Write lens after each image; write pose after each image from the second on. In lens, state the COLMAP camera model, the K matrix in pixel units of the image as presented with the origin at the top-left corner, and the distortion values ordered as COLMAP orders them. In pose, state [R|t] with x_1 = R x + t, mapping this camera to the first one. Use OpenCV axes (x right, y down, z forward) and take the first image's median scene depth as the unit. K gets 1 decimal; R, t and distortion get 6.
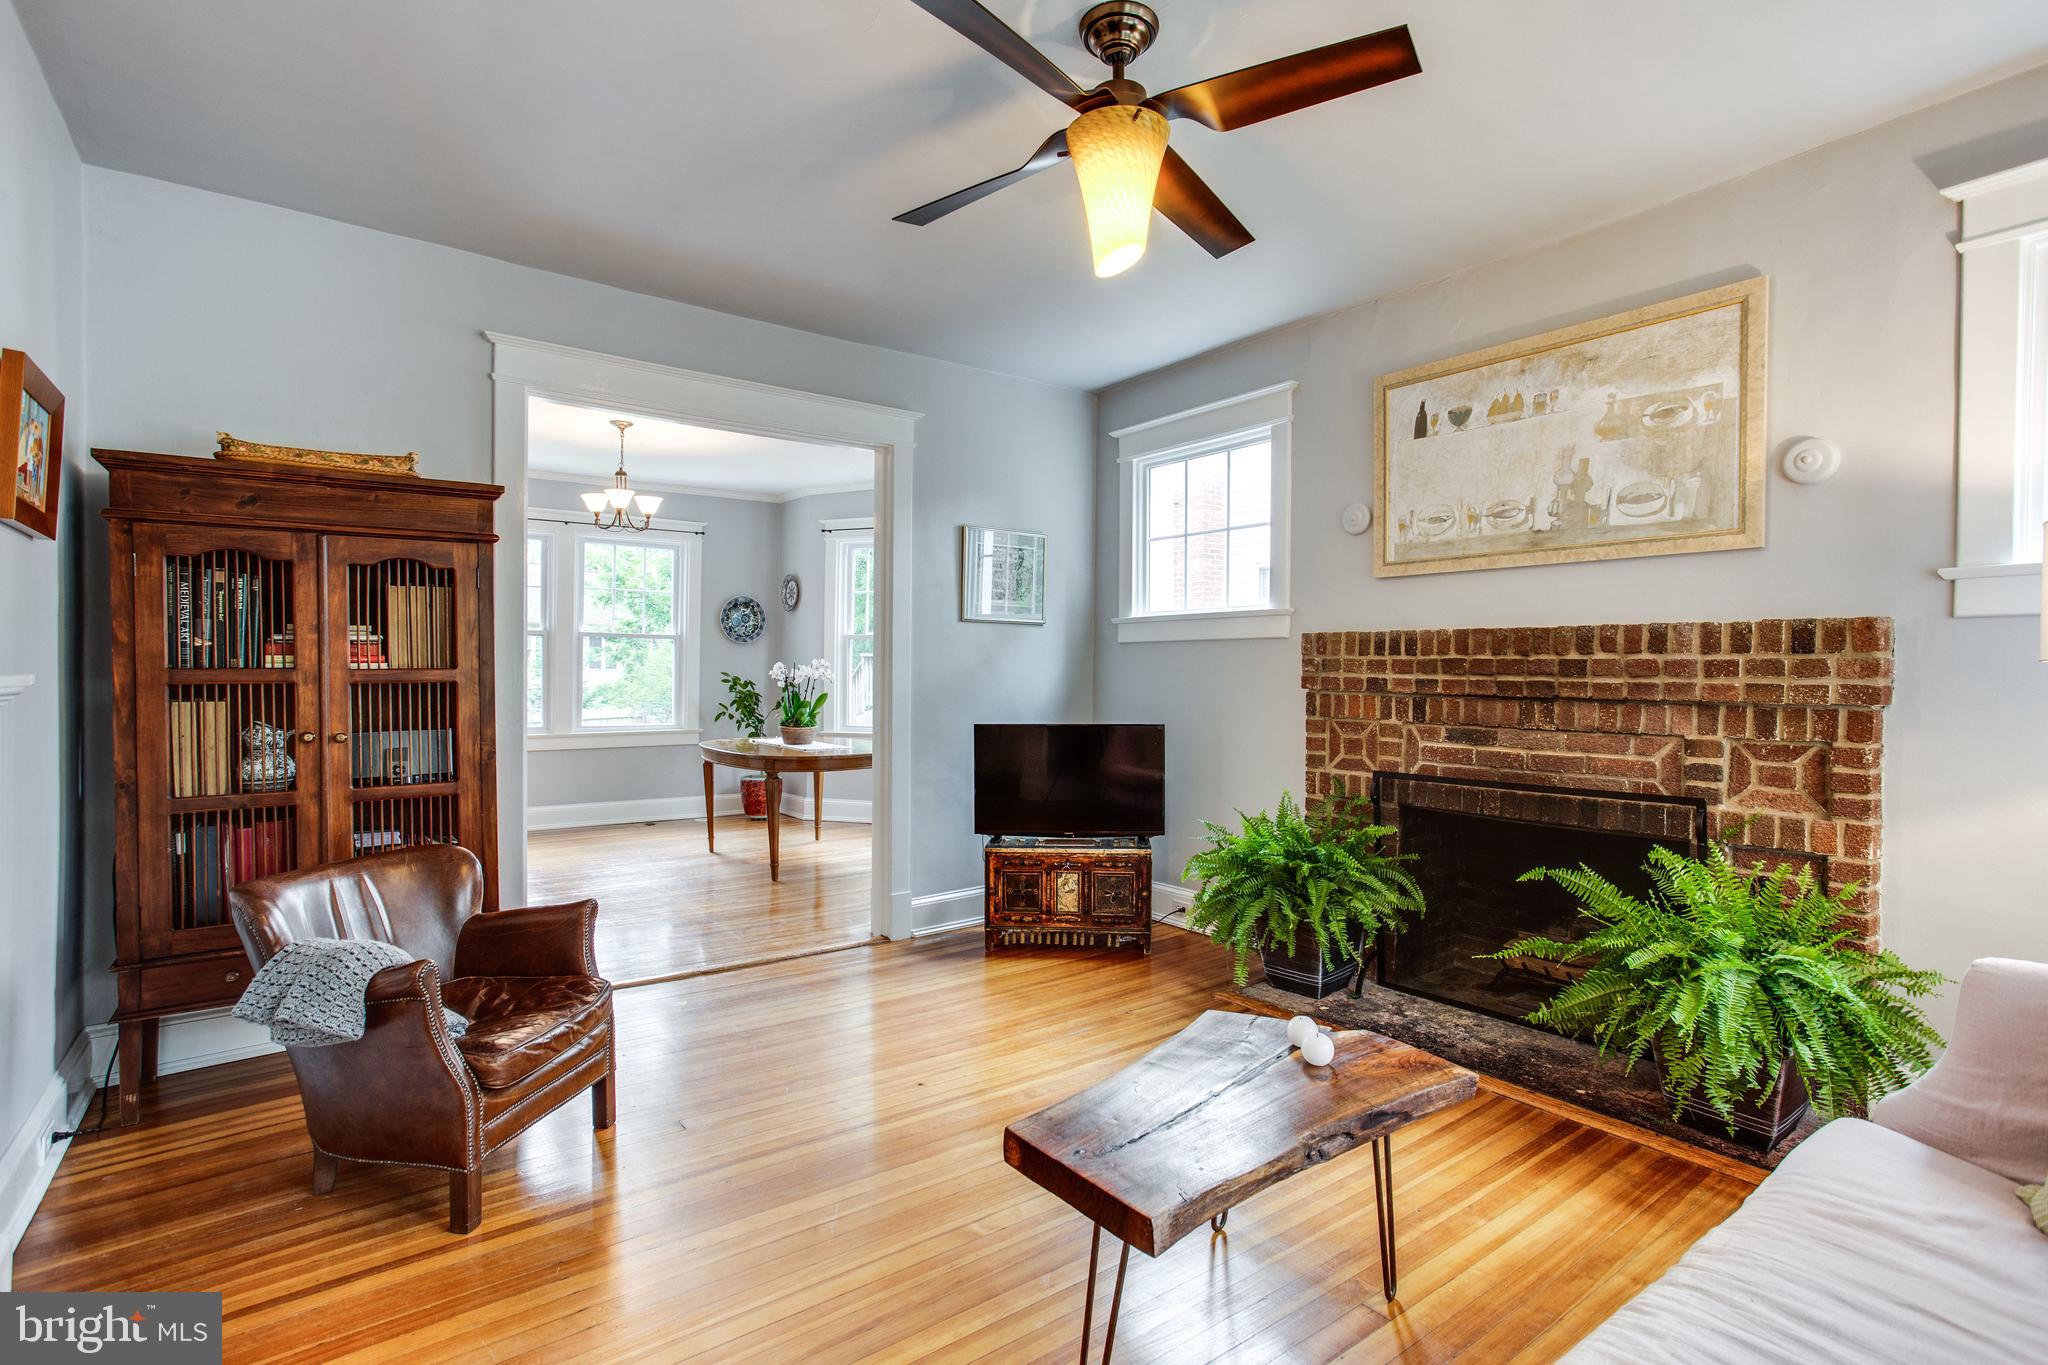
lens RADIAL K [[986.4, 0, 1040.5], [0, 986.4, 674.0], [0, 0, 1]] dist [-0.037999, 0.009299]
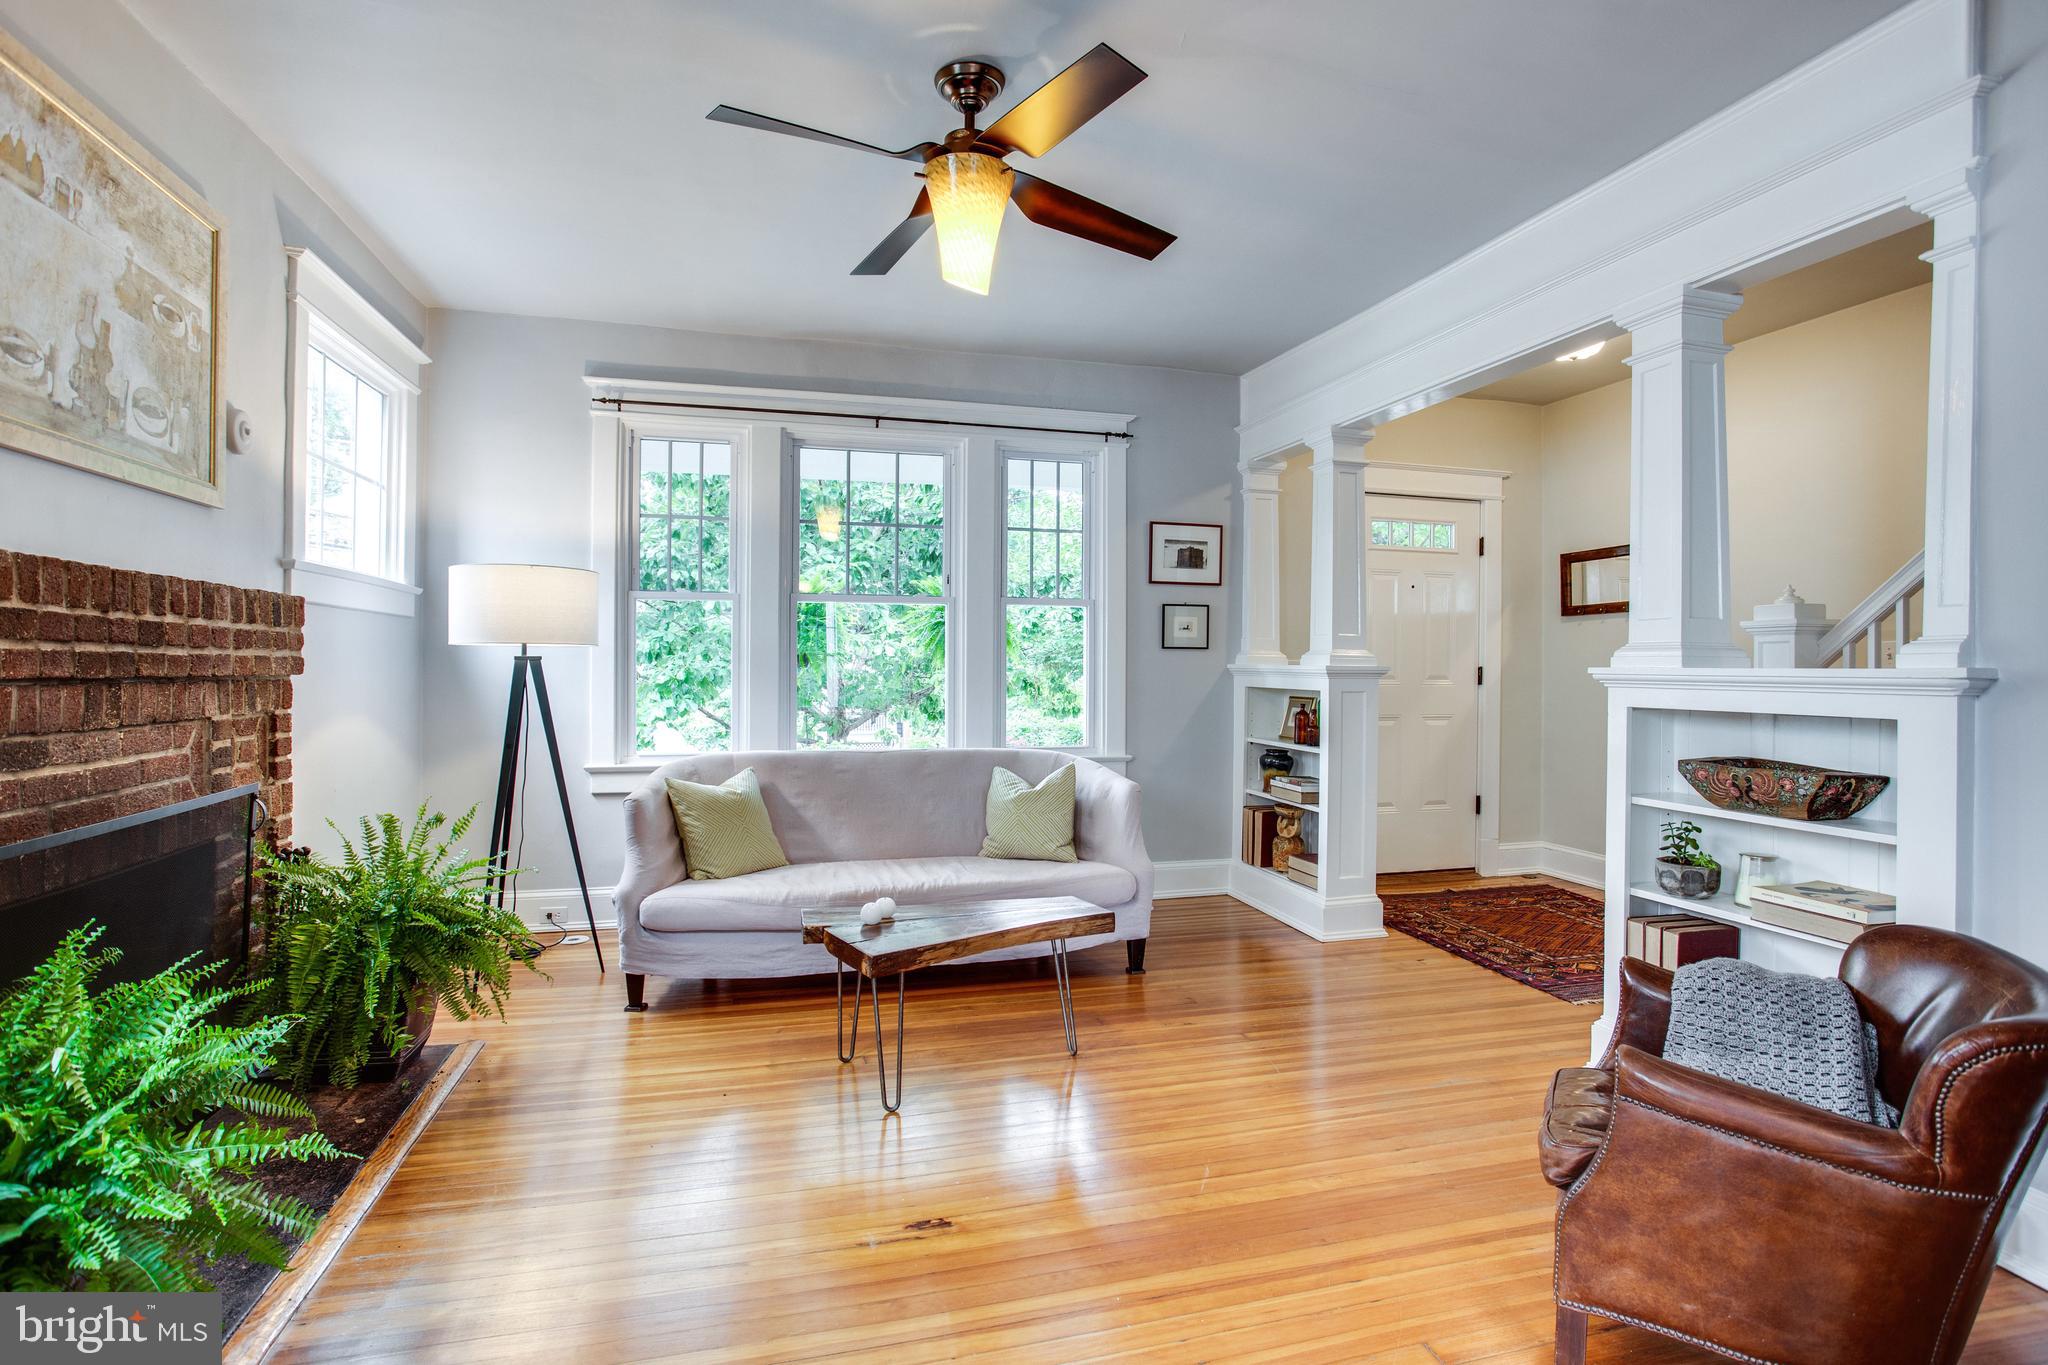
lens RADIAL K [[986.4, 0, 1015.1], [0, 986.4, 677.5], [0, 0, 1]] dist [-0.037999, 0.009299]
pose [[-0.929006, -0.023272, 0.369333, -0.246368], [-0.019086, 0.999706, 0.014984, 0.002450], [-0.369573, 0.006871, -0.929176, 1.236686]]
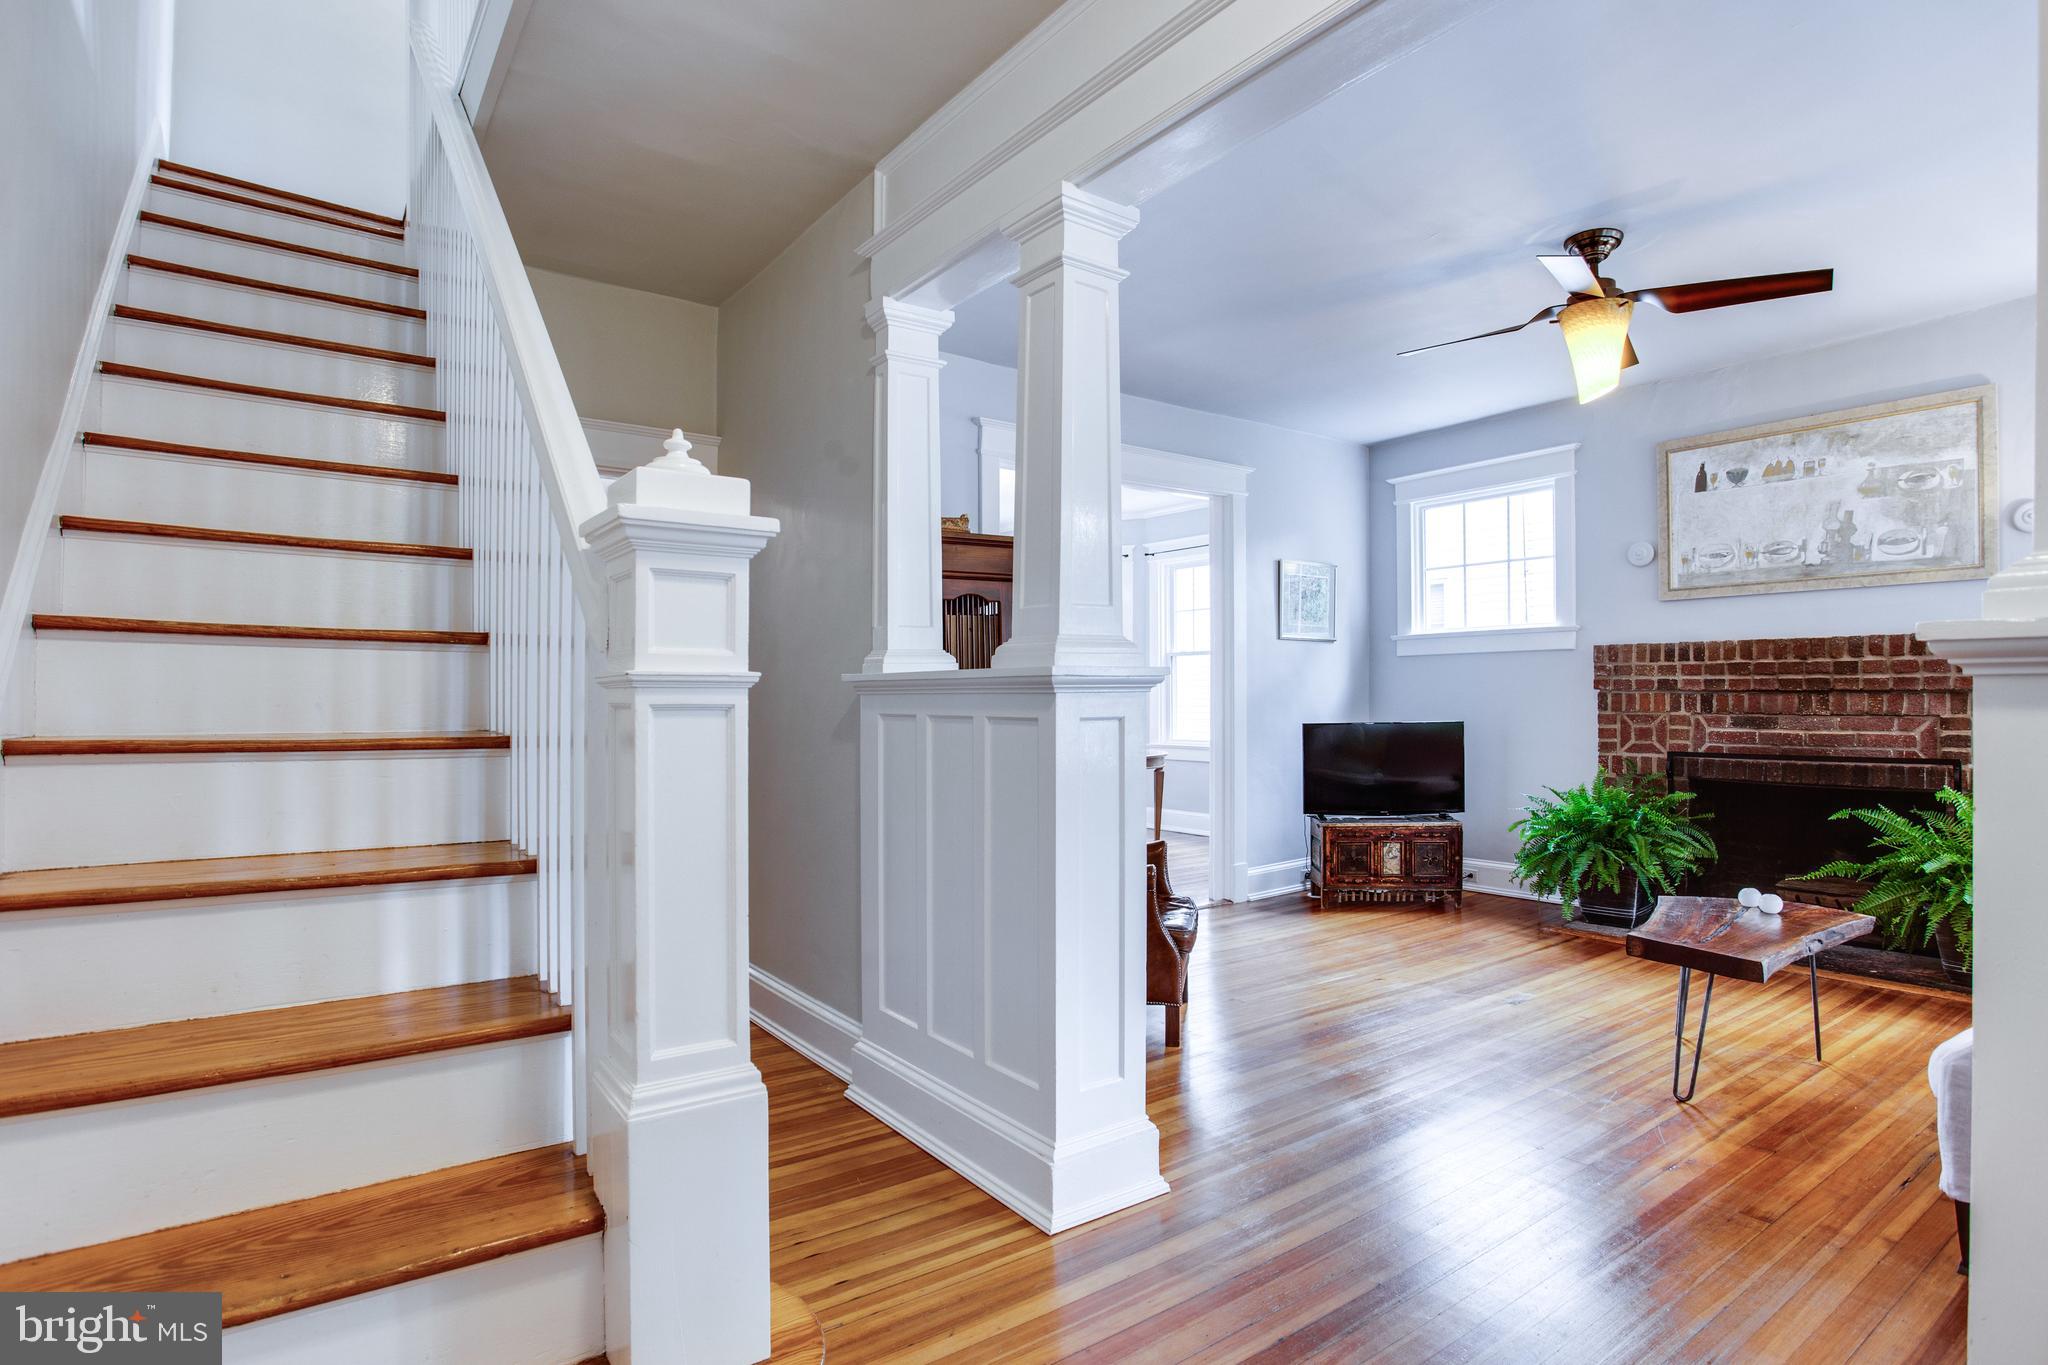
lens RADIAL K [[1051.2, 0, 1005.9], [0, 1051.2, 693.2], [0, 0, 1]] dist [-0.044249, 0.002979]
pose [[0.999349, -0.010333, -0.034572, -0.490497], [0.010131, 0.999931, -0.005990, 0.022464], [0.034632, 0.005636, 0.999384, -0.386905]]
